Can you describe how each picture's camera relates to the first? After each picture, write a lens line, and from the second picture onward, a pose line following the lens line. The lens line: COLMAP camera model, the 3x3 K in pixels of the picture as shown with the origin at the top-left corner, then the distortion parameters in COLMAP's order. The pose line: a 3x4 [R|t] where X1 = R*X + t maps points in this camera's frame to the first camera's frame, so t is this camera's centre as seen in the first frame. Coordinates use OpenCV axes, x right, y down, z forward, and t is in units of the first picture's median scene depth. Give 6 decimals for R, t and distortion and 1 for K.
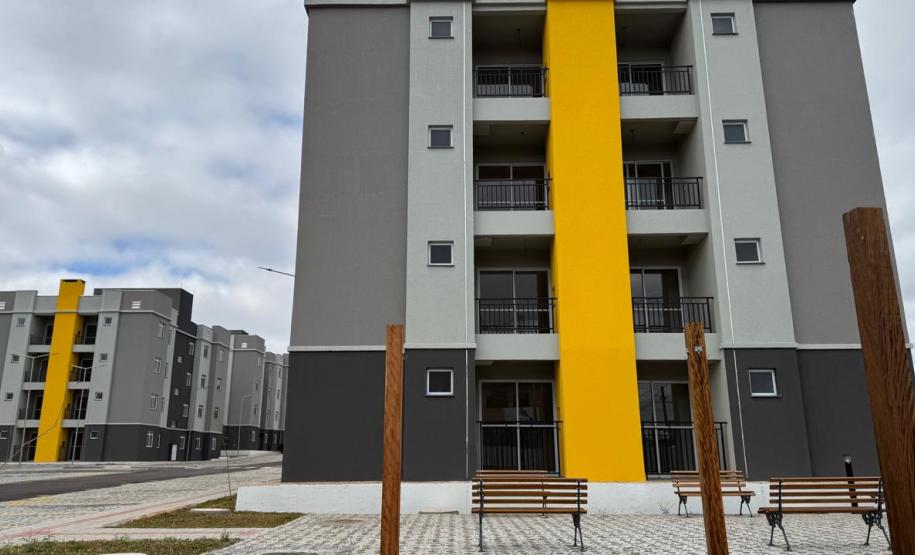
lens RADIAL K [[677.5, 0, 450.6], [0, 677.5, 280.4], [0, 0, 1]] dist [0.066179, -0.098764]
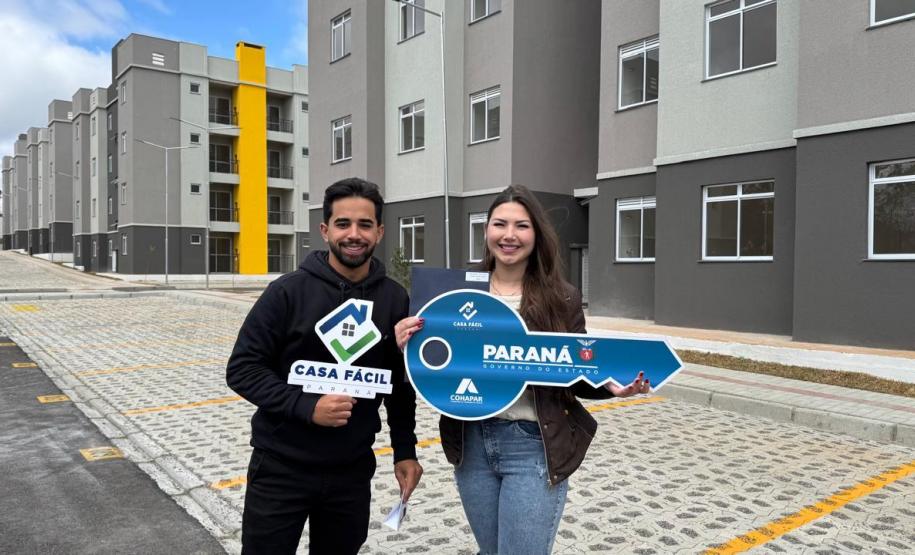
lens RADIAL K [[677.5, 0, 456.3], [0, 677.5, 282.4], [0, 0, 1]] dist [0.066179, -0.098764]
pose [[0.771680, -0.013748, 0.635862, -0.872890], [-0.155113, 0.965509, 0.209120, -0.379774], [-0.616806, -0.260005, 0.742932, -1.557441]]
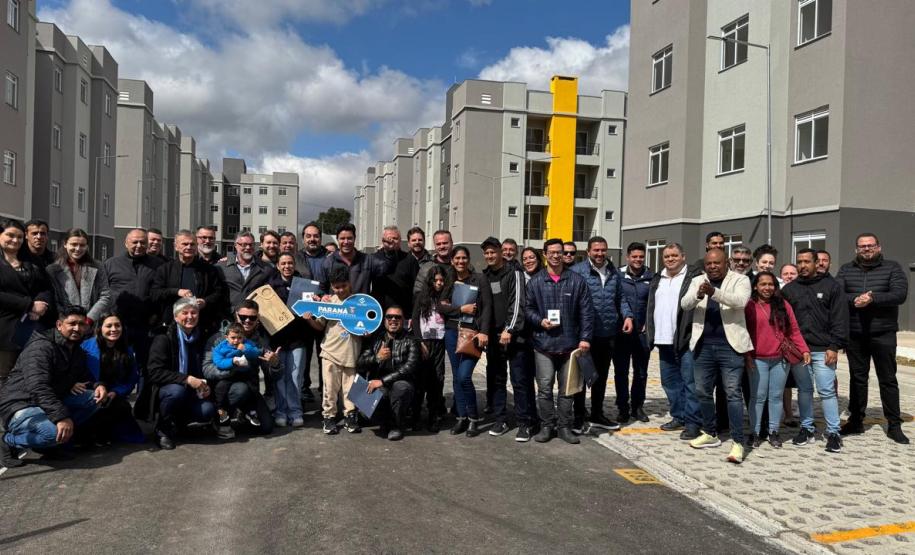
lens RADIAL K [[677.5, 0, 452.4], [0, 677.5, 278.9], [0, 0, 1]] dist [0.066179, -0.098764]
pose [[0.964276, 0.025015, 0.263715, -0.985113], [-0.088899, 0.968356, 0.233203, -0.398360], [-0.249537, -0.248316, 0.935986, -1.653743]]
